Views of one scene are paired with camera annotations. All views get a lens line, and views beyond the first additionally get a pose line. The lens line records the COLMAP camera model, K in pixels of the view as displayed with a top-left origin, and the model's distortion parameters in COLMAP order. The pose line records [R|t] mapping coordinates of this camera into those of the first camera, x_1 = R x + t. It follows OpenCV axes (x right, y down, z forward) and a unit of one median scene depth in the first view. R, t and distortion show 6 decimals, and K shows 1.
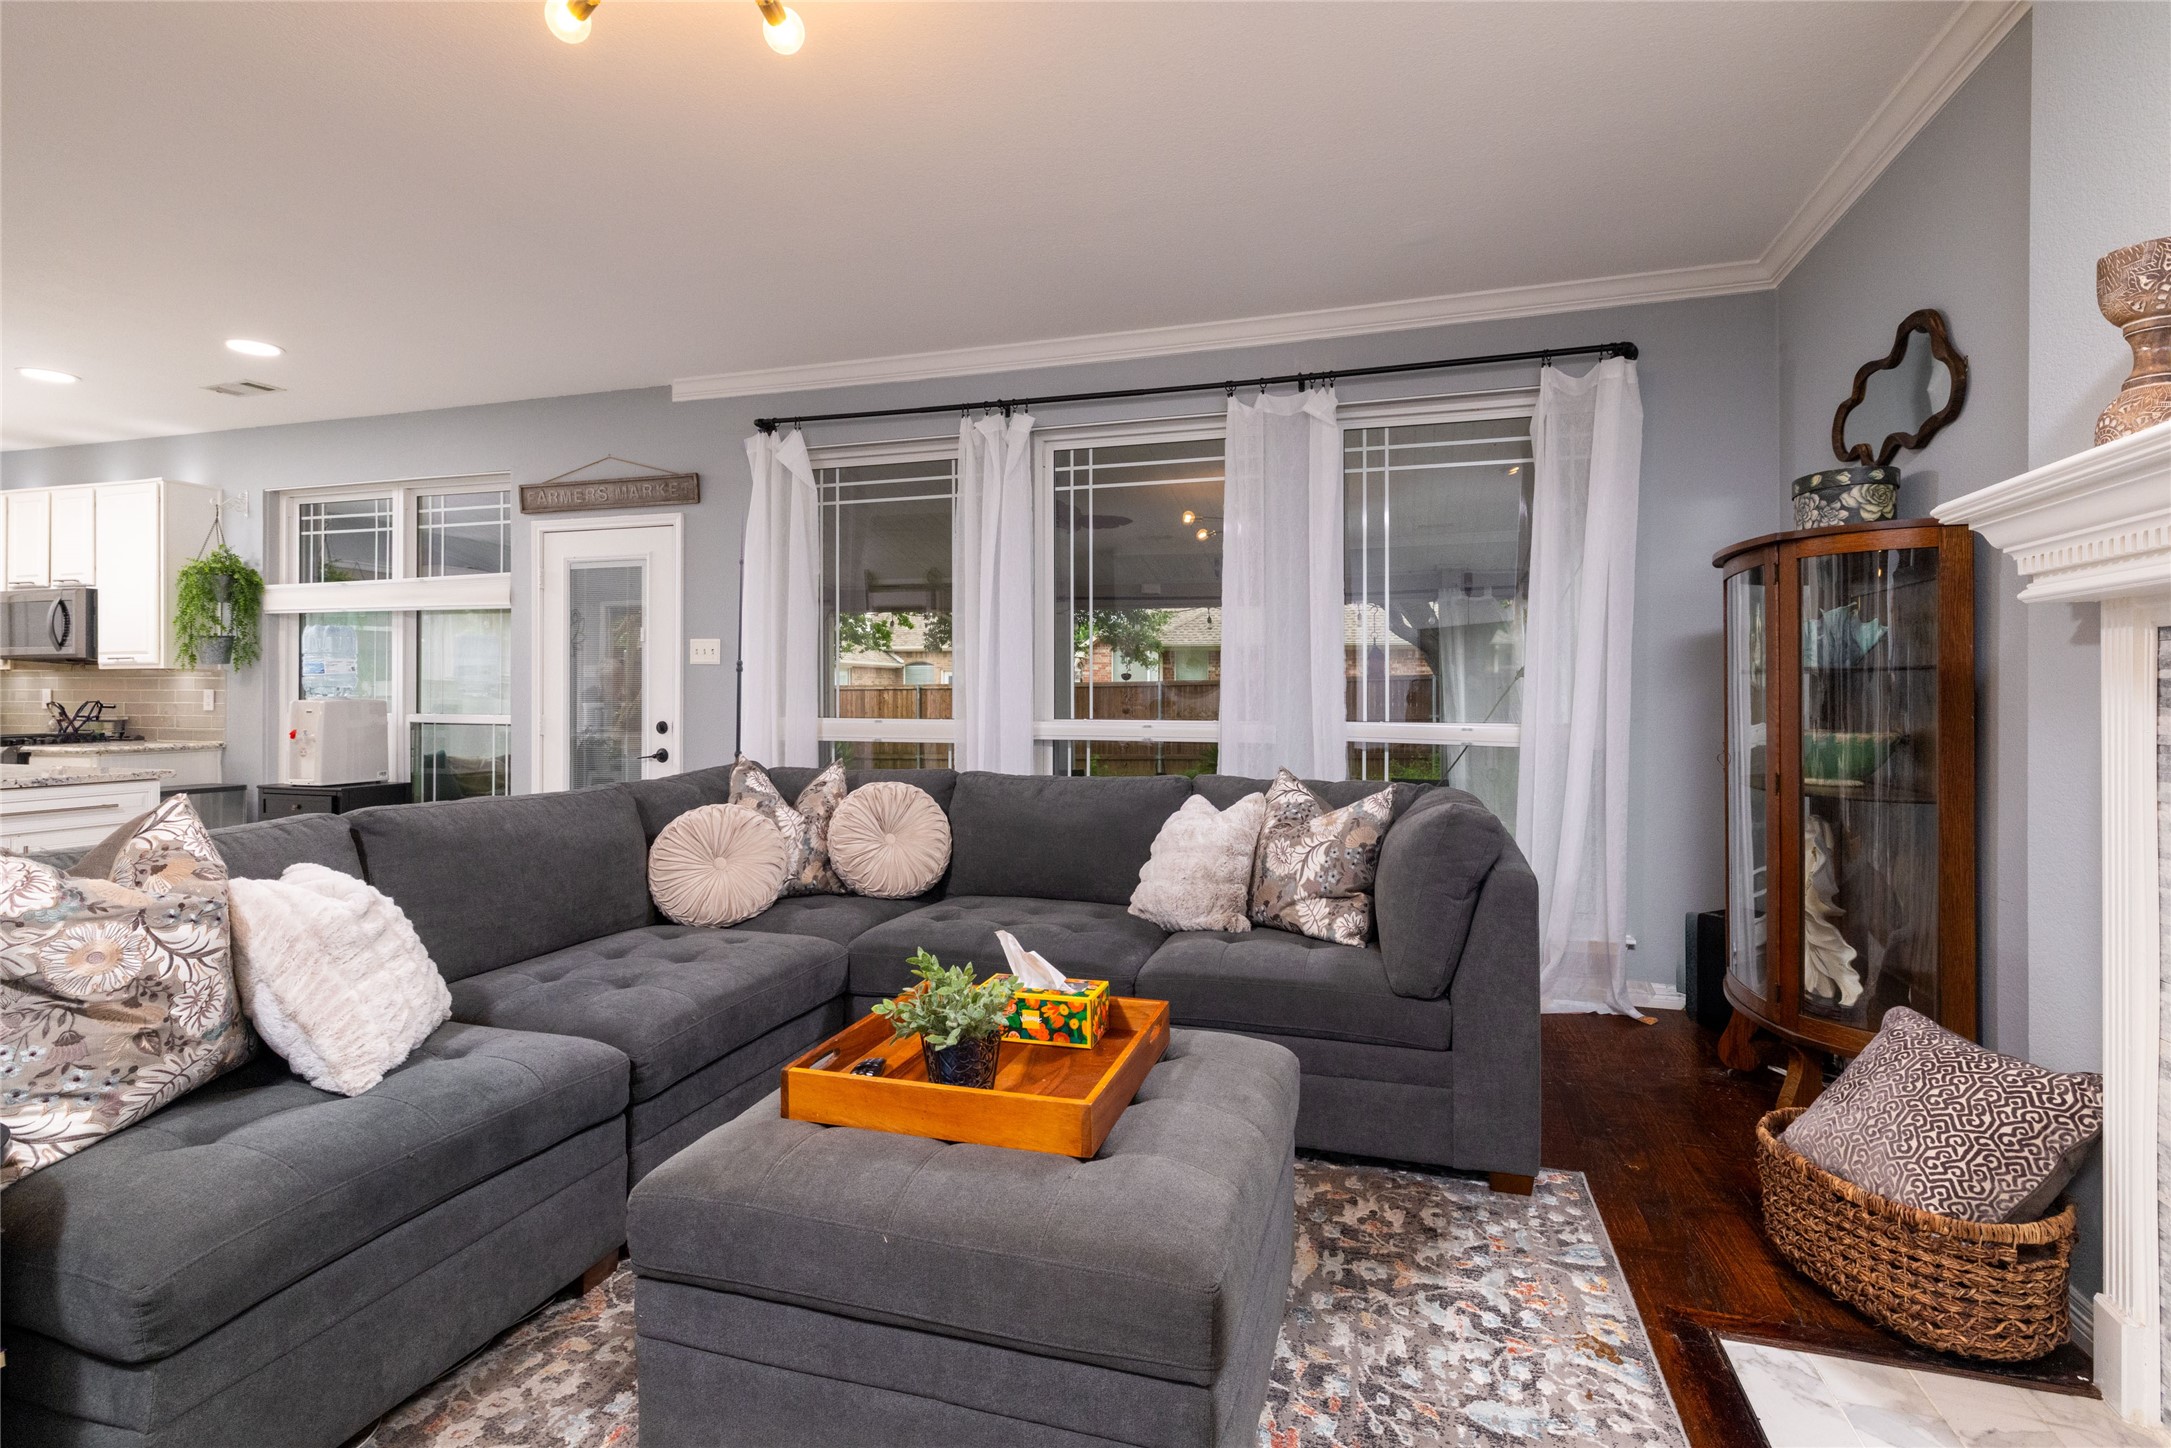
lens RADIAL K [[1039.0, 0, 1084.8], [0, 1039.0, 687.1], [0, 0, 1]] dist [0.000105, 0.000133]
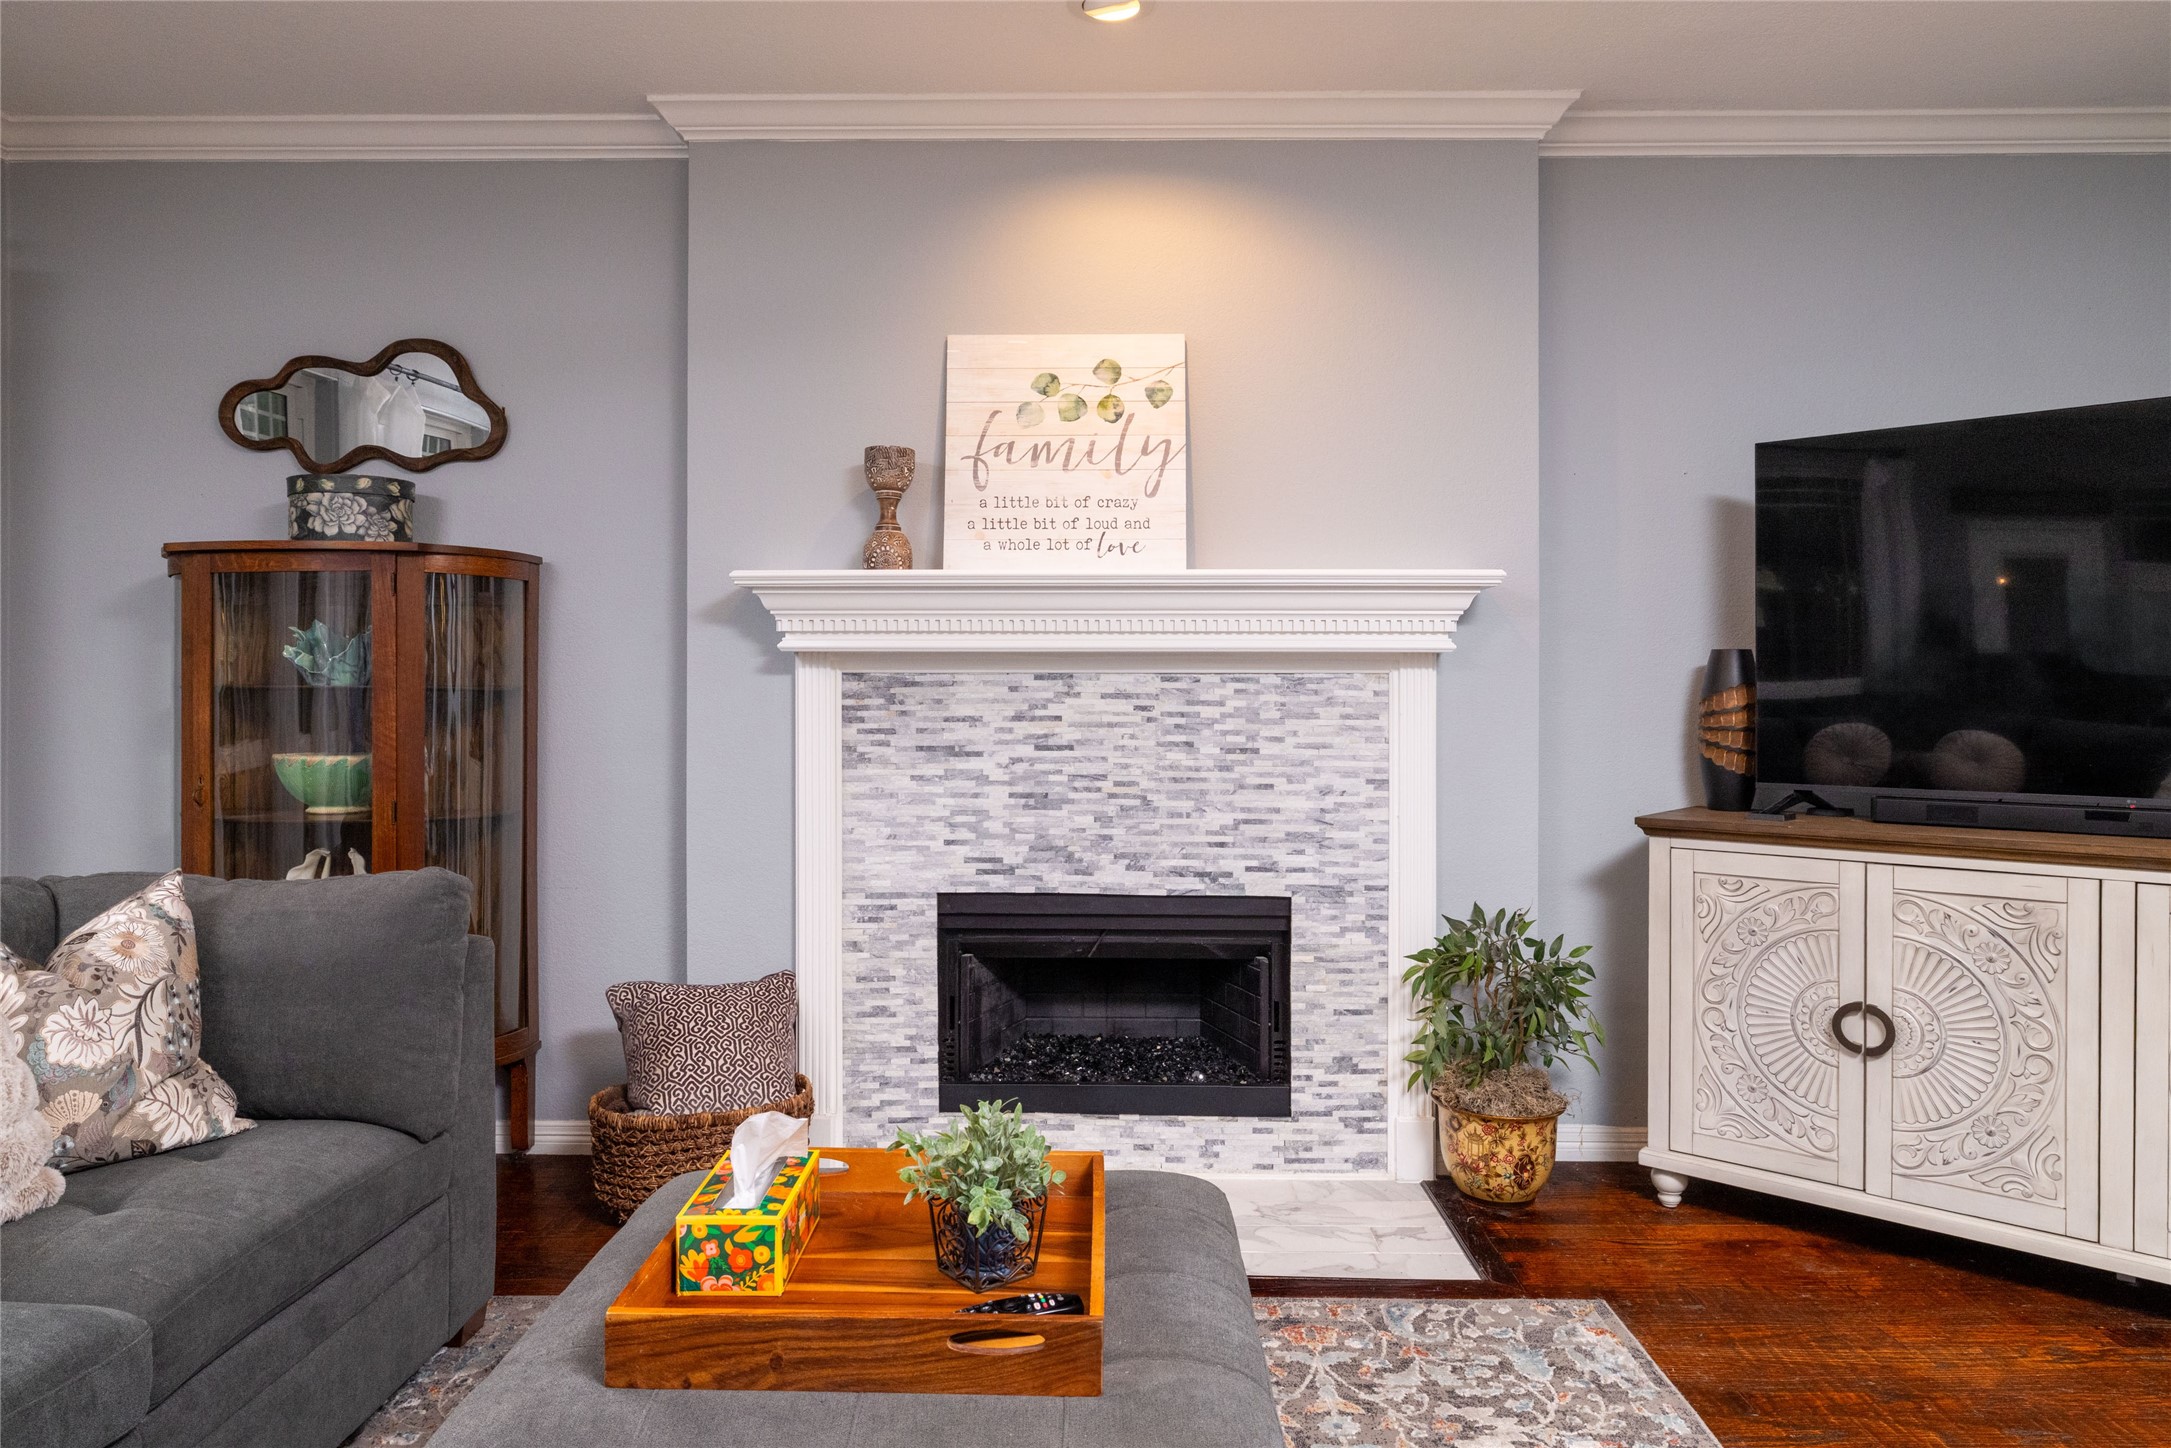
lens RADIAL K [[1361.3, 0, 1088.2], [0, 1361.3, 701.2], [0, 0, 1]] dist [0.007801, -0.009771]
pose [[-0.284102, -0.003843, 0.958786, -0.530495], [-0.007594, 0.999970, 0.001758, -0.009975], [-0.958764, -0.006781, -0.284123, 0.600510]]
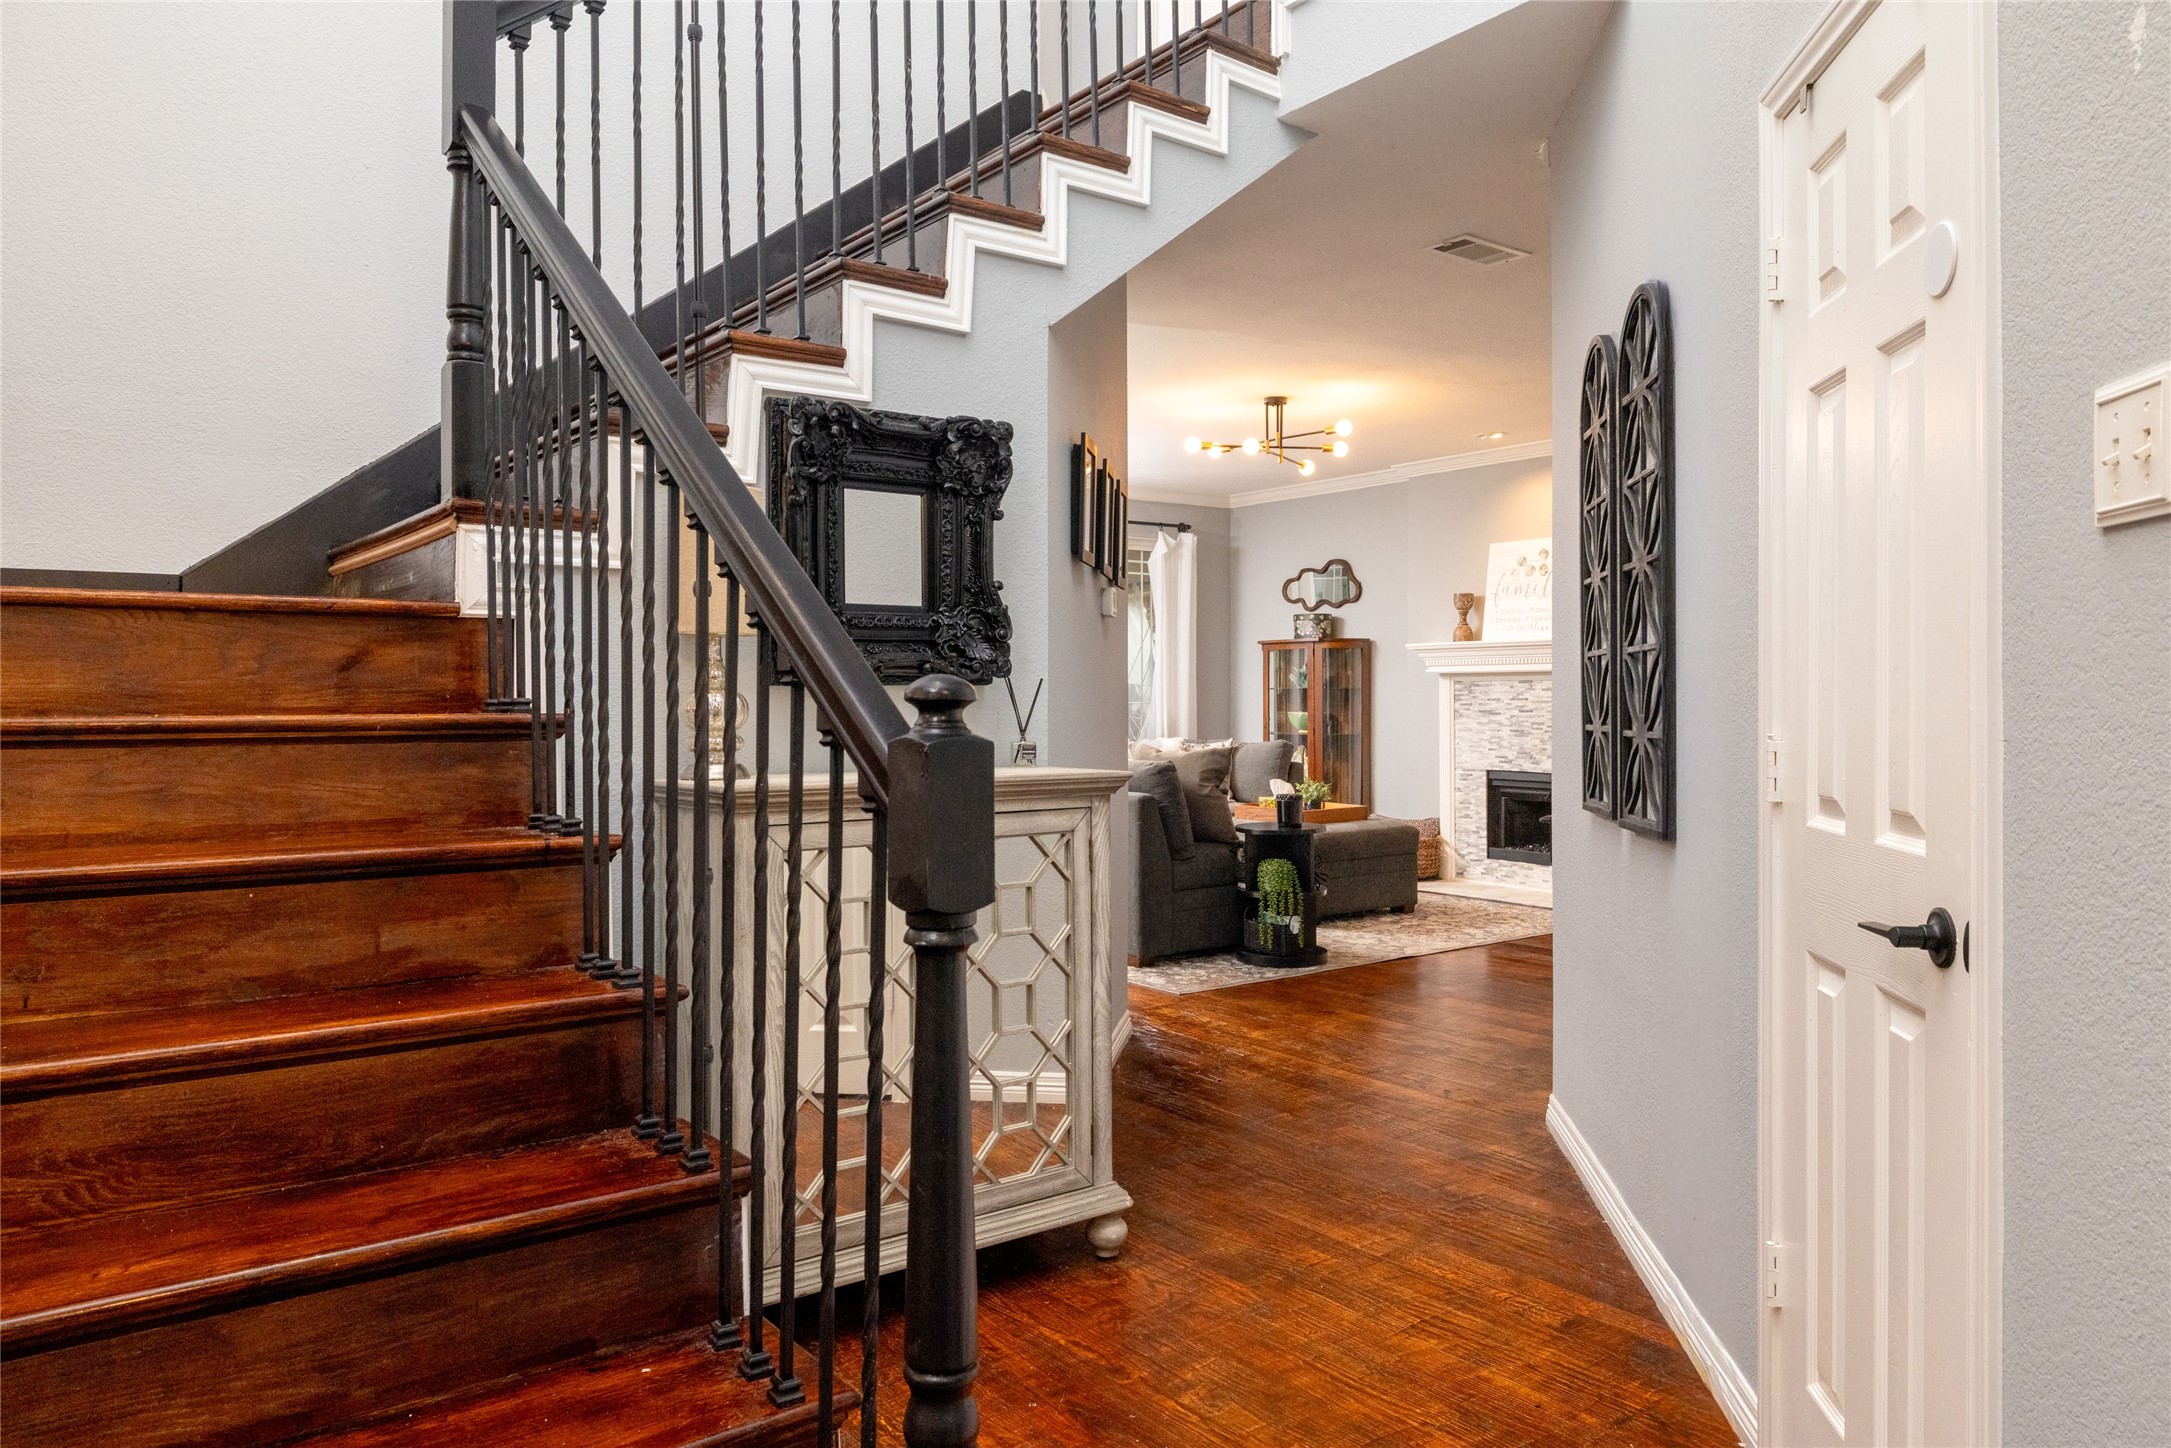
lens RADIAL K [[1454.8, 0, 1084.7], [0, 1454.8, 687.4], [0, 0, 1]] dist [0.002904, -0.000104]
pose [[0.582428, 0.005432, 0.812864, -2.150555], [-0.003031, 0.999985, -0.004511, -0.002051], [-0.812877, 0.000164, 0.582435, -0.550103]]
